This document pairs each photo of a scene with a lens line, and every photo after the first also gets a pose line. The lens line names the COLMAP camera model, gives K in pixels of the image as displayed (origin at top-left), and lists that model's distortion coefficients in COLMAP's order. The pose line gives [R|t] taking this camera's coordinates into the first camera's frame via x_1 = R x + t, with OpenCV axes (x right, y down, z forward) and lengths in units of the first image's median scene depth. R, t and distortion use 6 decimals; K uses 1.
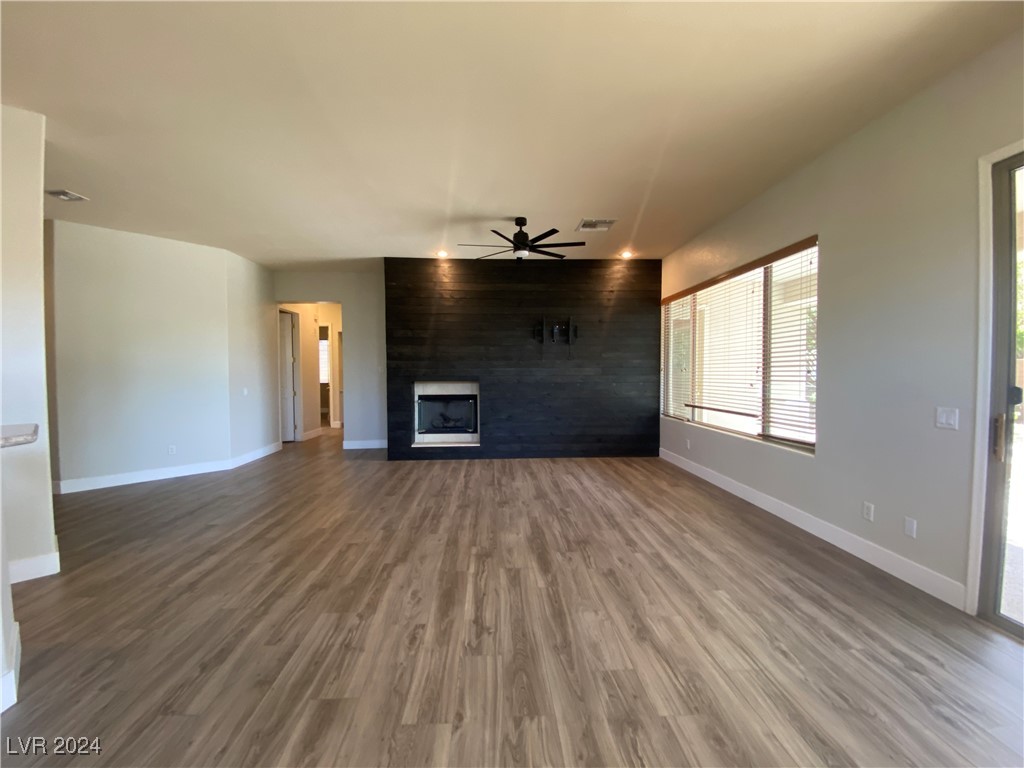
lens RADIAL K [[415.4, 0, 512.0], [0, 415.4, 384.0], [0, 0, 1]] dist [0.046482, -0.035206]
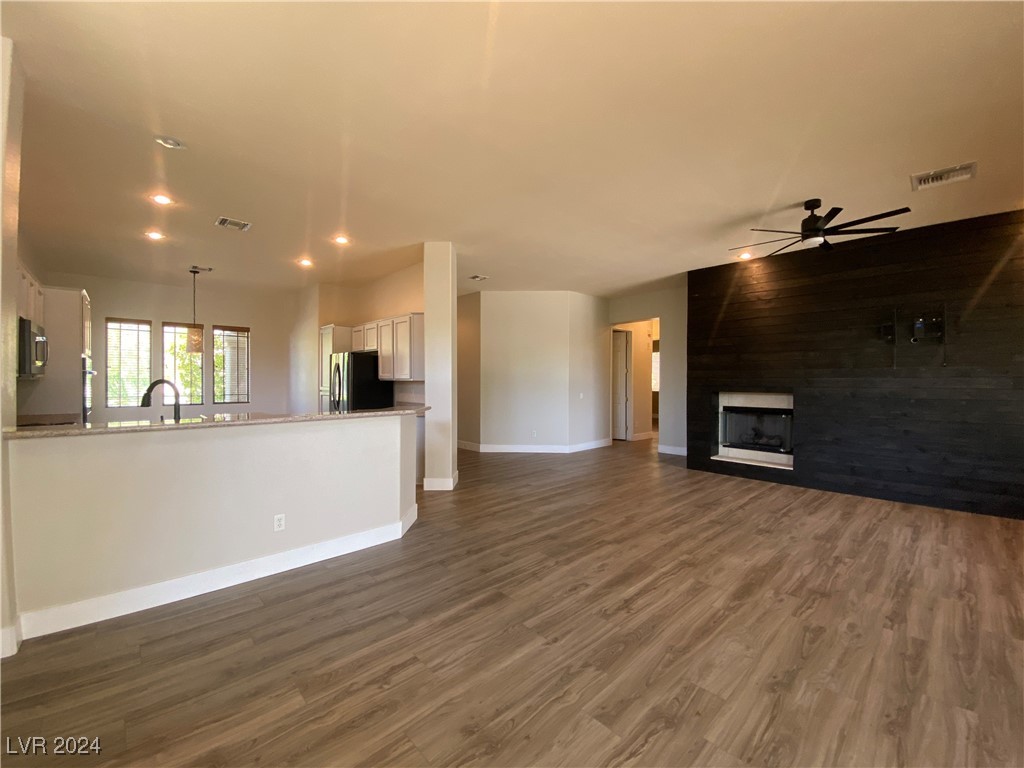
lens RADIAL K [[415.8, 0, 510.2], [0, 415.8, 382.0], [0, 0, 1]] dist [0.027509, -0.024057]
pose [[0.640941, 0.008938, -0.767538, 0.393519], [-0.030153, 0.999454, -0.013541, -0.002127], [0.766998, 0.031822, 0.640860, 0.007649]]
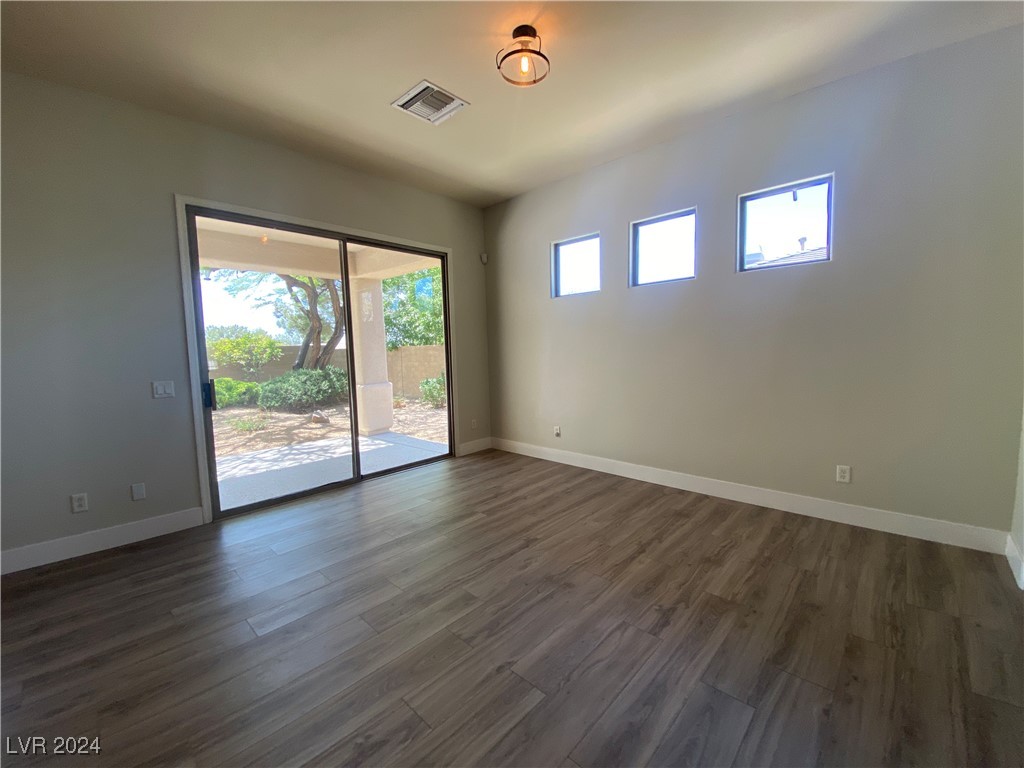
lens RADIAL K [[415.8, 0, 510.2], [0, 415.8, 382.0], [0, 0, 1]] dist [0.027509, -0.024057]
pose [[-0.687394, -0.034268, 0.725476, -0.427976], [0.054756, 0.993598, 0.098814, -0.005563], [-0.724218, 0.107648, -0.681117, 0.796548]]
